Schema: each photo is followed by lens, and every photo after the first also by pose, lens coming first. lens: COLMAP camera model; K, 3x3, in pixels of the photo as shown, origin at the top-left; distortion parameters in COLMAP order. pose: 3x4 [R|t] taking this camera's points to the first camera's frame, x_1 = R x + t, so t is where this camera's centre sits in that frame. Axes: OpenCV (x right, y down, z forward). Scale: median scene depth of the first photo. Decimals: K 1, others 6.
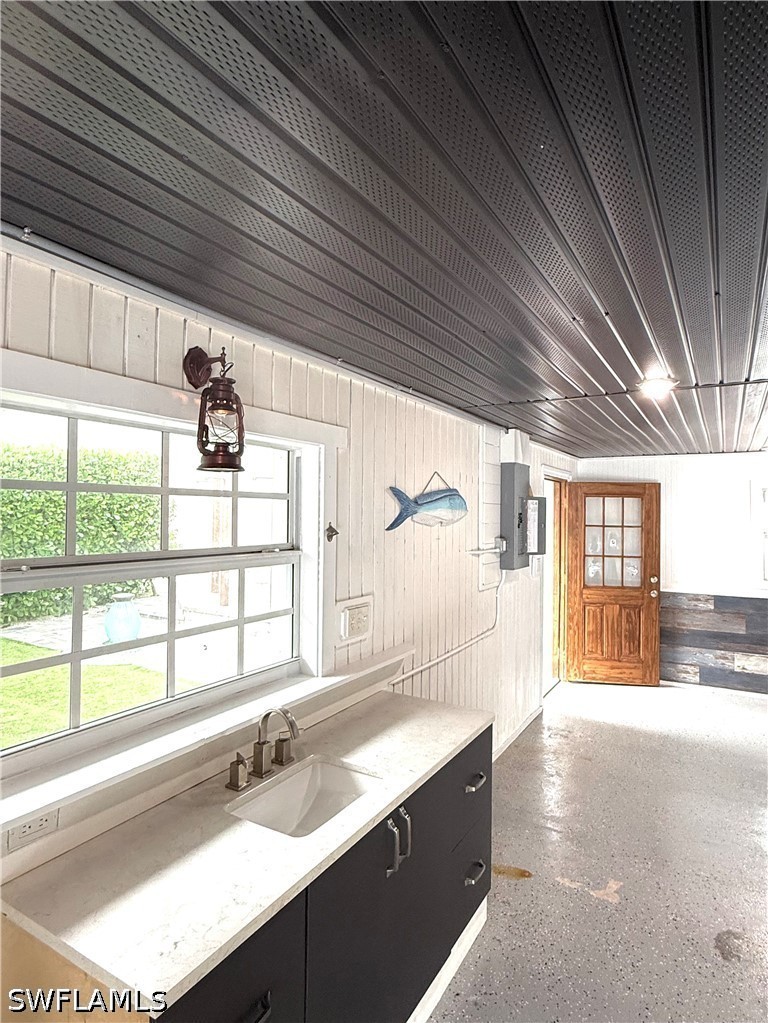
lens RADIAL K [[577.6, 0, 384.0], [0, 577.6, 511.5], [0, 0, 1]] dist [0.006596, -0.000110]
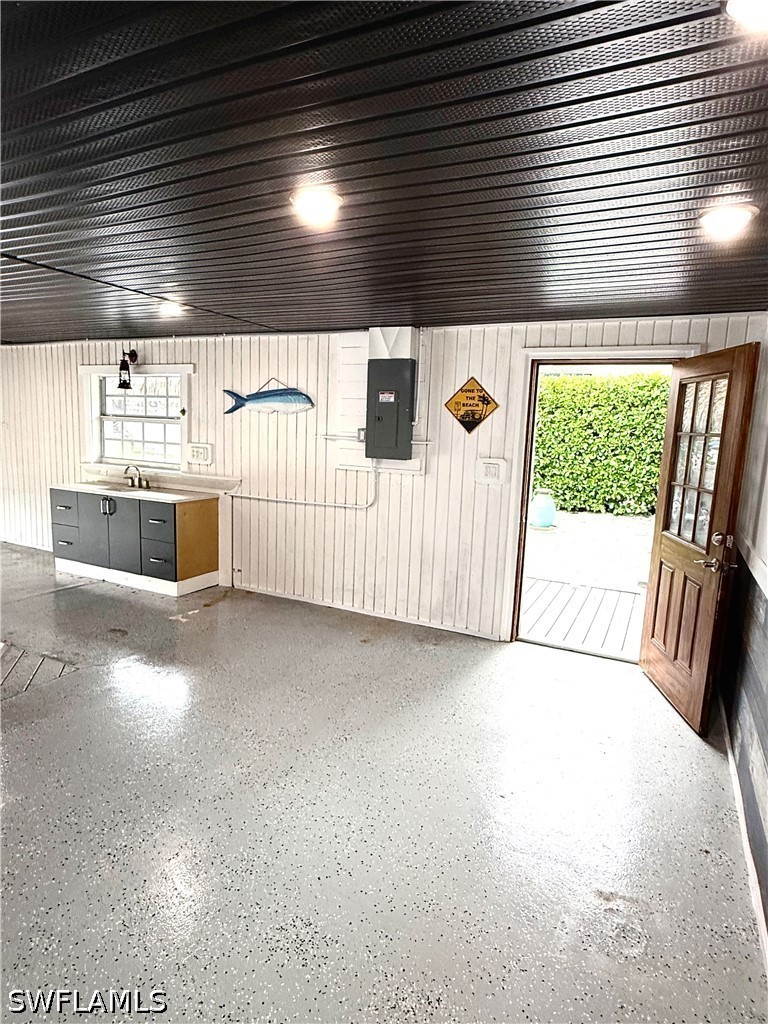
lens RADIAL K [[578.1, 0, 384.0], [0, 578.1, 512.0], [0, 0, 1]] dist [0.006596, -0.000110]
pose [[0.077381, 0.143066, -0.986683, 1.928213], [-0.033813, 0.989458, 0.140817, 0.066198], [0.996428, 0.022466, 0.081403, 1.340595]]
